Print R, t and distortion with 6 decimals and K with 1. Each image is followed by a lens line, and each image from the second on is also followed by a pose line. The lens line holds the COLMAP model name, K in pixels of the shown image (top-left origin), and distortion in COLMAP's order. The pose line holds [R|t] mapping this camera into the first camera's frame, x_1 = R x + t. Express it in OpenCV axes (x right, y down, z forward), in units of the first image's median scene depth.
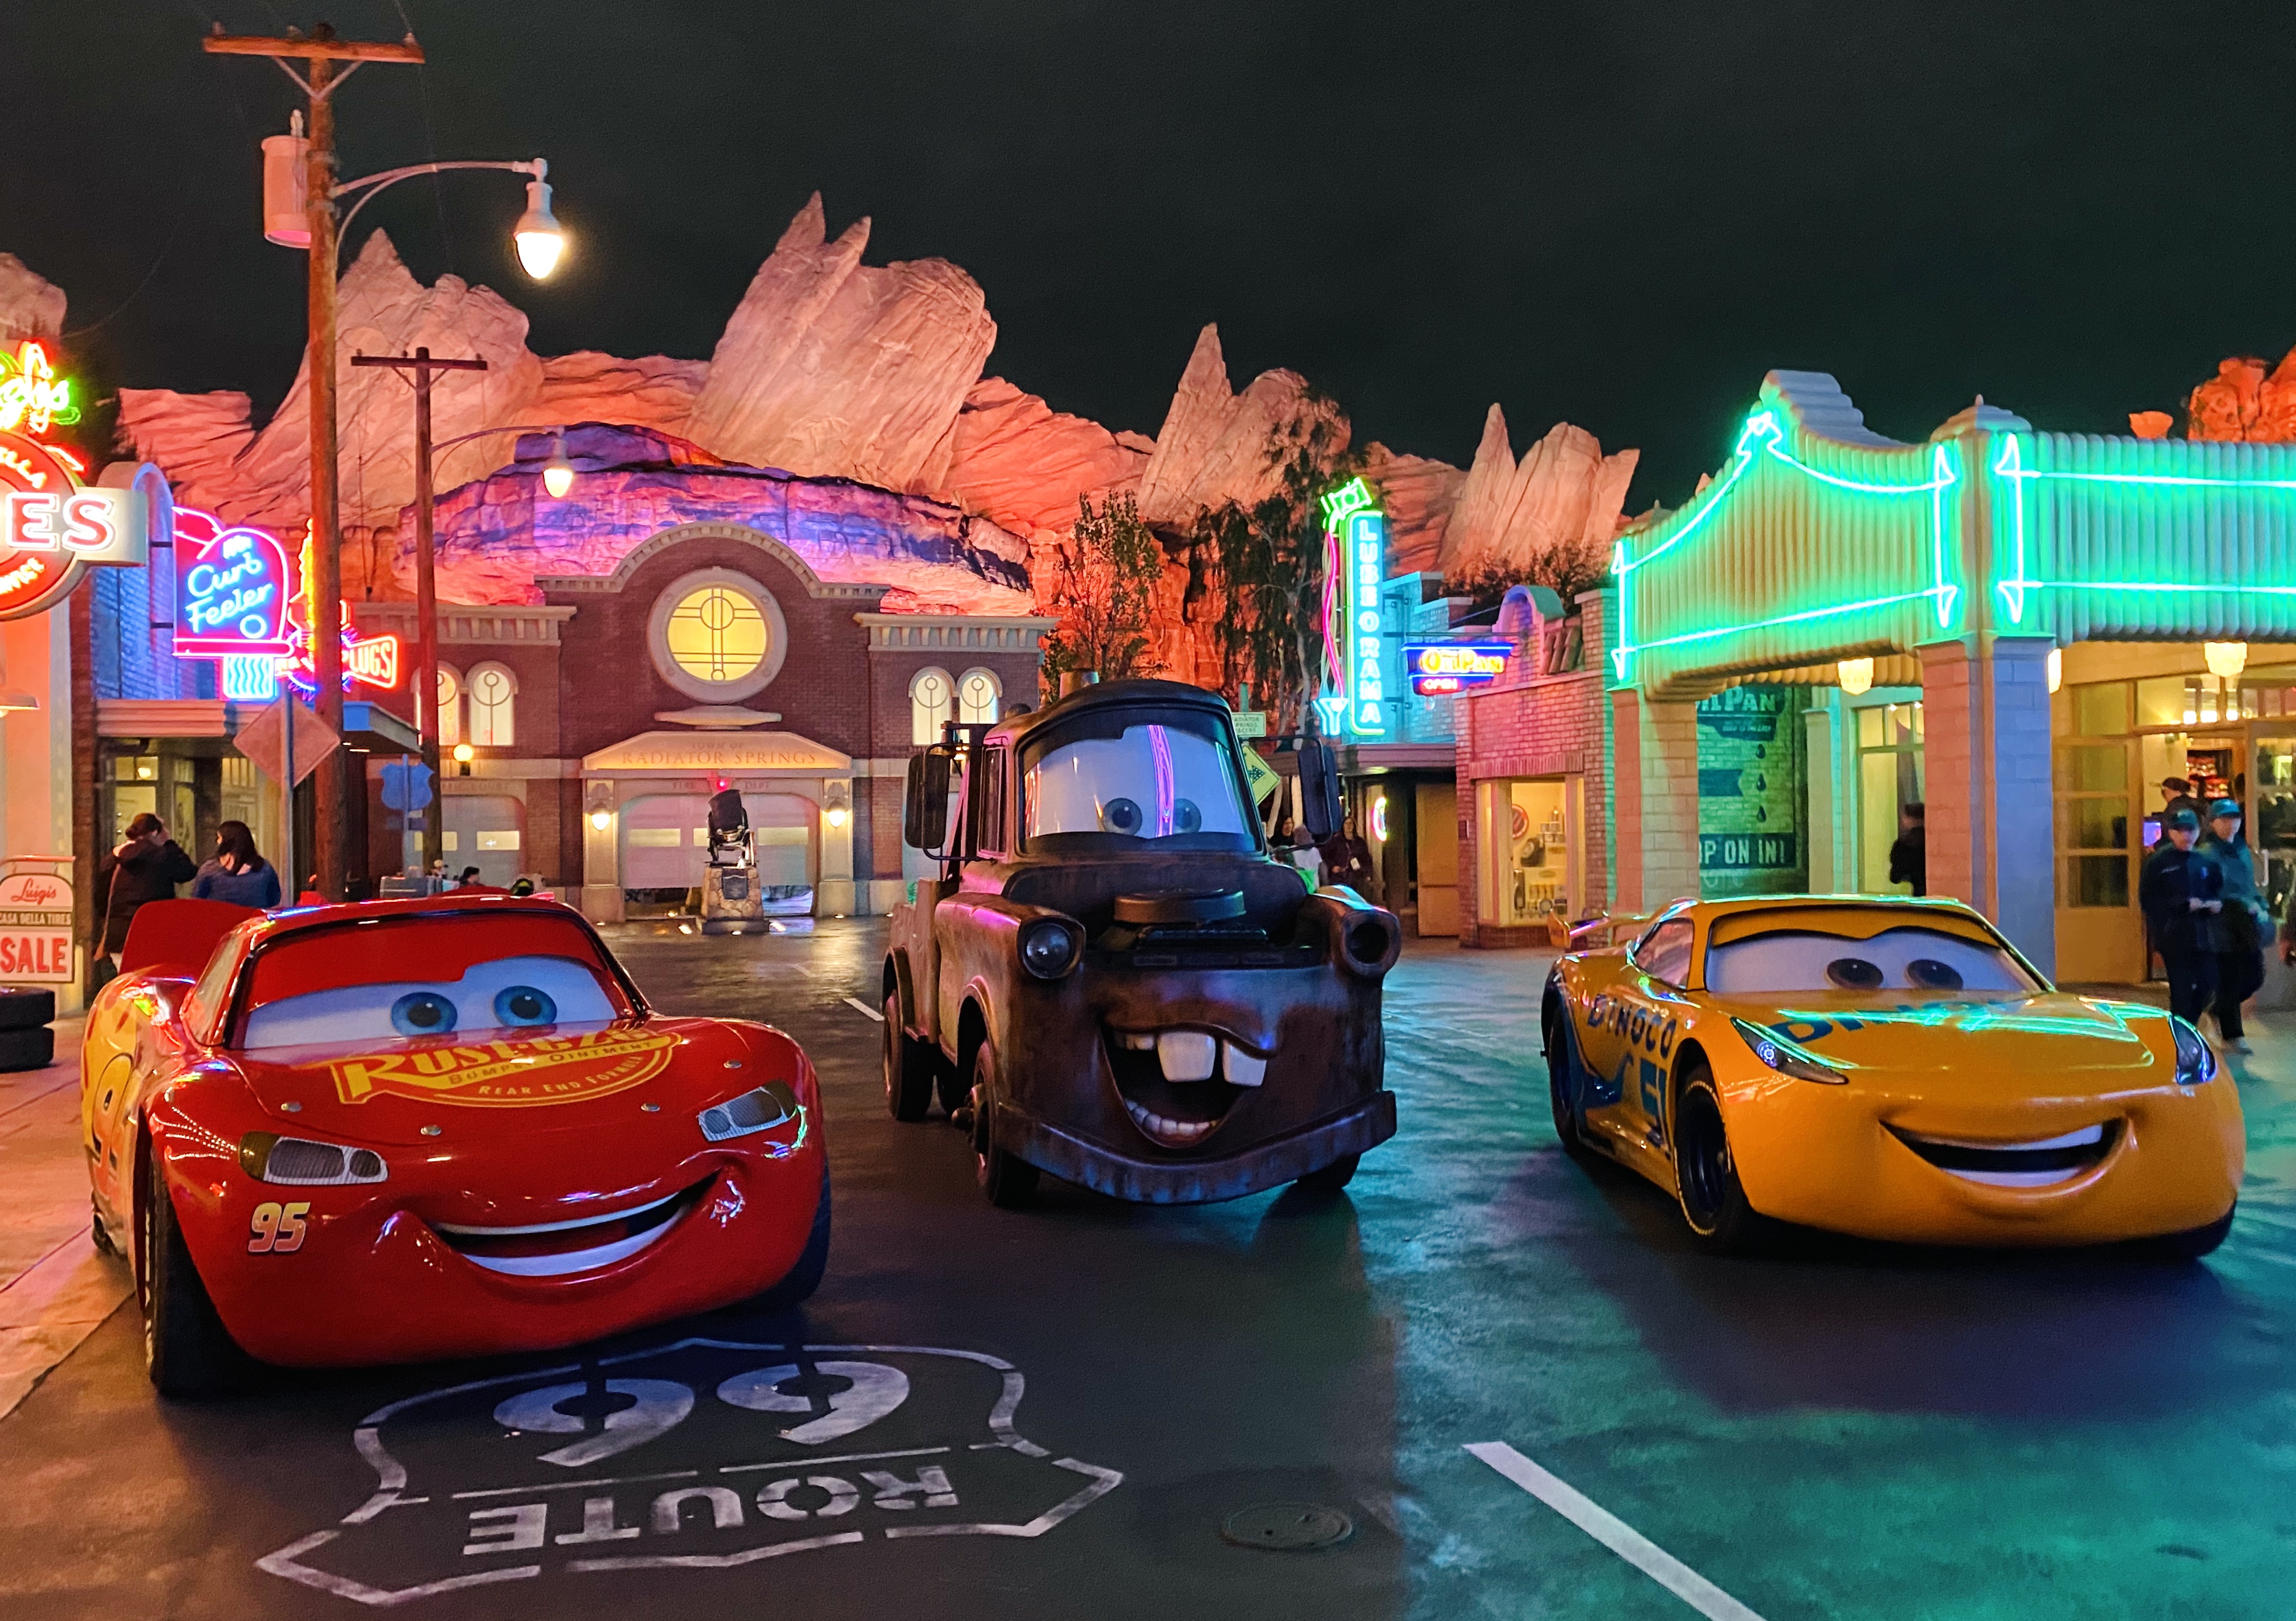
lens RADIAL K [[2291.1, 0, 1148.6], [0, 2291.1, 817.8], [0, 0, 1]] dist [0.078562, 0.000000]
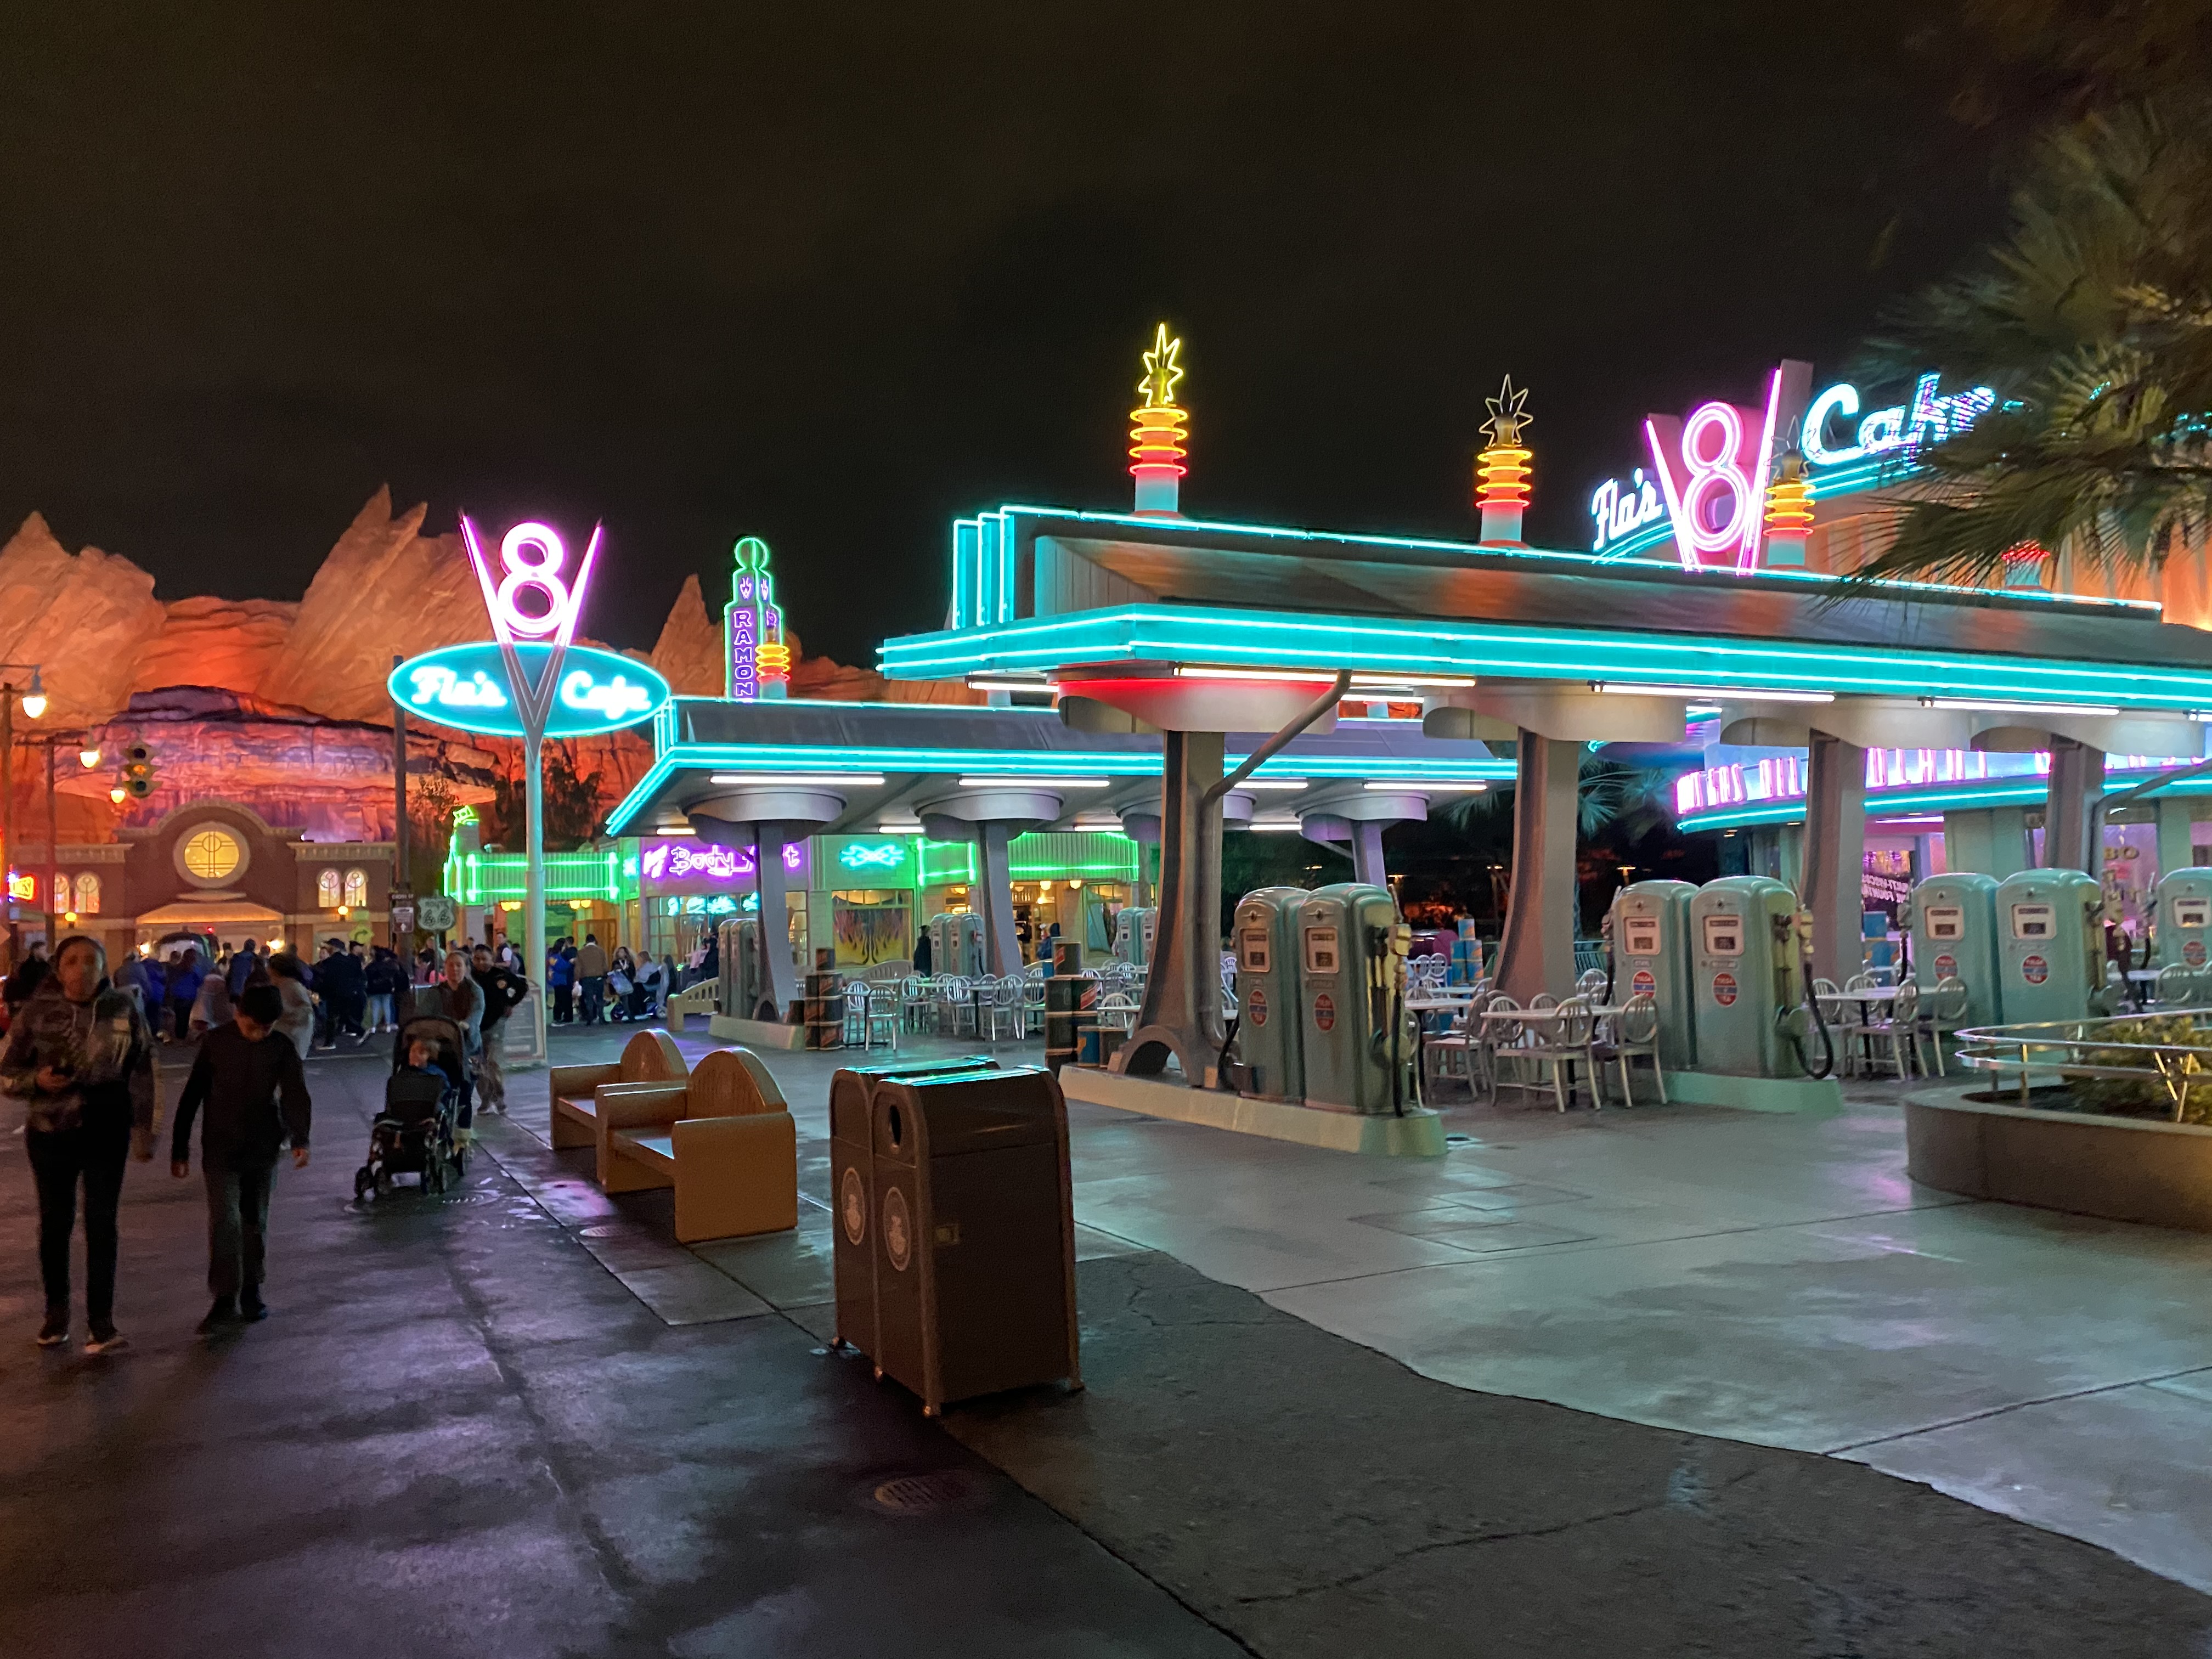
lens RADIAL K [[1675.4, 0, 1104.8], [0, 1675.4, 824.0], [0, 0, 1]] dist [-0.004142, 0.021562]
pose [[0.969282, -0.006675, 0.245860, 0.039969], [0.020136, 0.998430, -0.052277, -0.002555], [-0.245125, 0.055622, 0.967895, -0.117768]]
